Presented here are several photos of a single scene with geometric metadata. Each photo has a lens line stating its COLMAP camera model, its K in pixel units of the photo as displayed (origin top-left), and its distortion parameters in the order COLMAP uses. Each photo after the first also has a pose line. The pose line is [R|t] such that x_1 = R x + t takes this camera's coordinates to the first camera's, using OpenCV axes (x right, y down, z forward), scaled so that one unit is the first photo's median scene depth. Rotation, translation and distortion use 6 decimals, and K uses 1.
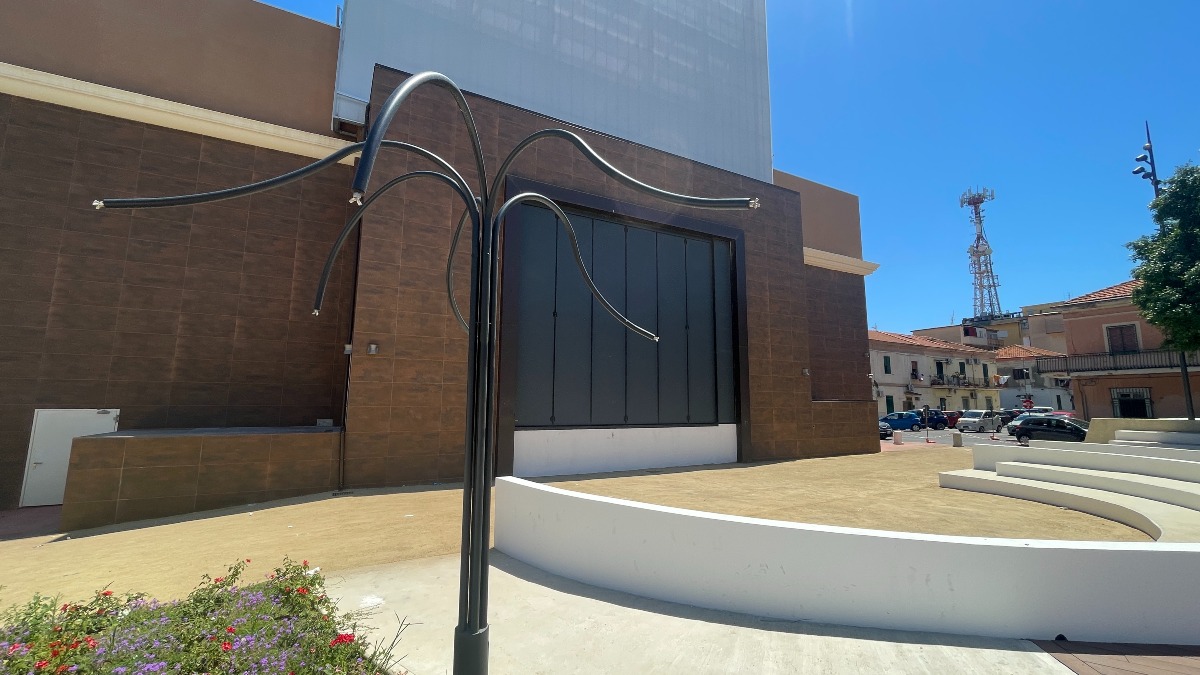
lens RADIAL K [[486.7, 0, 602.5], [0, 486.7, 333.9], [0, 0, 1]] dist [-0.005701, 0.001064]
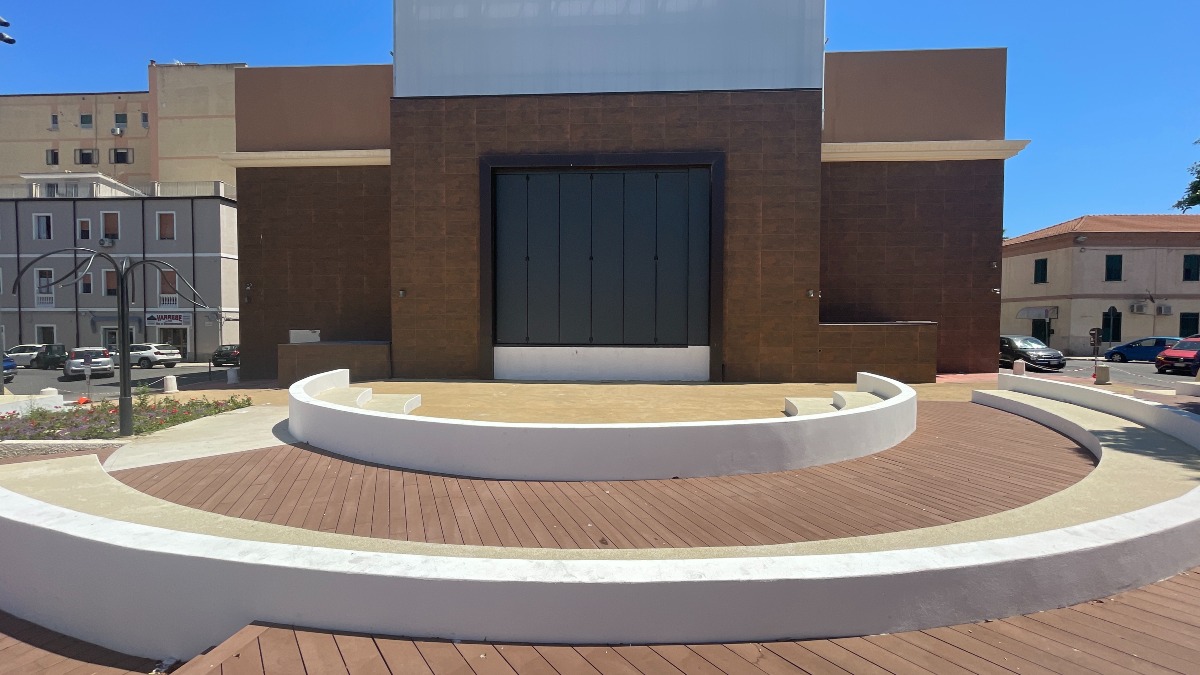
lens RADIAL K [[486.7, 0, 603.2], [0, 486.7, 333.4], [0, 0, 1]] dist [-0.005701, 0.001064]
pose [[0.852845, 0.009398, -0.522079, 0.705512], [0.076677, 0.986745, 0.143018, -0.013284], [0.516504, -0.162003, 0.840821, -0.011600]]
